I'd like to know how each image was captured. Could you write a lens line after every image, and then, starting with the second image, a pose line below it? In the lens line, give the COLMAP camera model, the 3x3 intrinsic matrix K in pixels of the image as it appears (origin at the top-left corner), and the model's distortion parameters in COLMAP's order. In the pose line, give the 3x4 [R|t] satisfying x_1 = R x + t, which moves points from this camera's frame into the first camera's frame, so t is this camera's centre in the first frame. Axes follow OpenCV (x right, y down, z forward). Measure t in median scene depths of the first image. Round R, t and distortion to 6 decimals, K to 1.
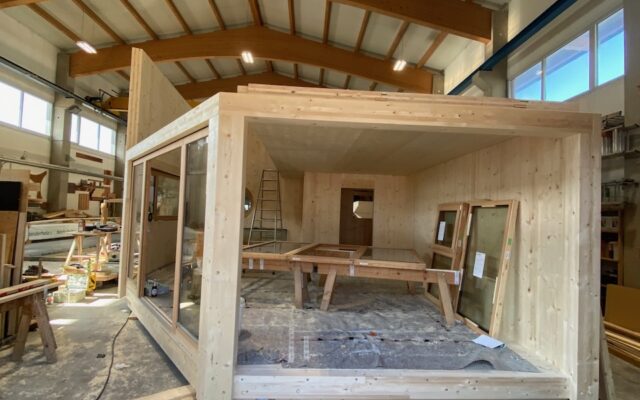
lens RADIAL K [[344.6, 0, 321.0], [0, 344.6, 201.8], [0, 0, 1]] dist [0.052661, 0.001737]
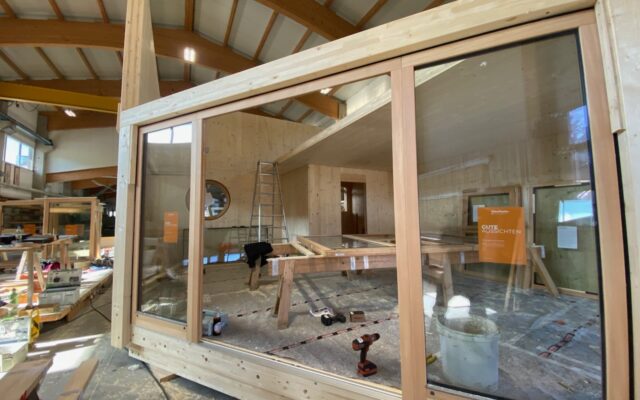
lens RADIAL K [[263.3, 0, 320.0], [0, 263.3, 198.4], [0, 0, 1]] dist [0.007086, -0.001035]
pose [[0.902015, -0.016847, 0.431375, -0.392317], [0.031531, 0.999140, -0.026912, 0.035297], [-0.430551, 0.037877, 0.901771, 0.366331]]
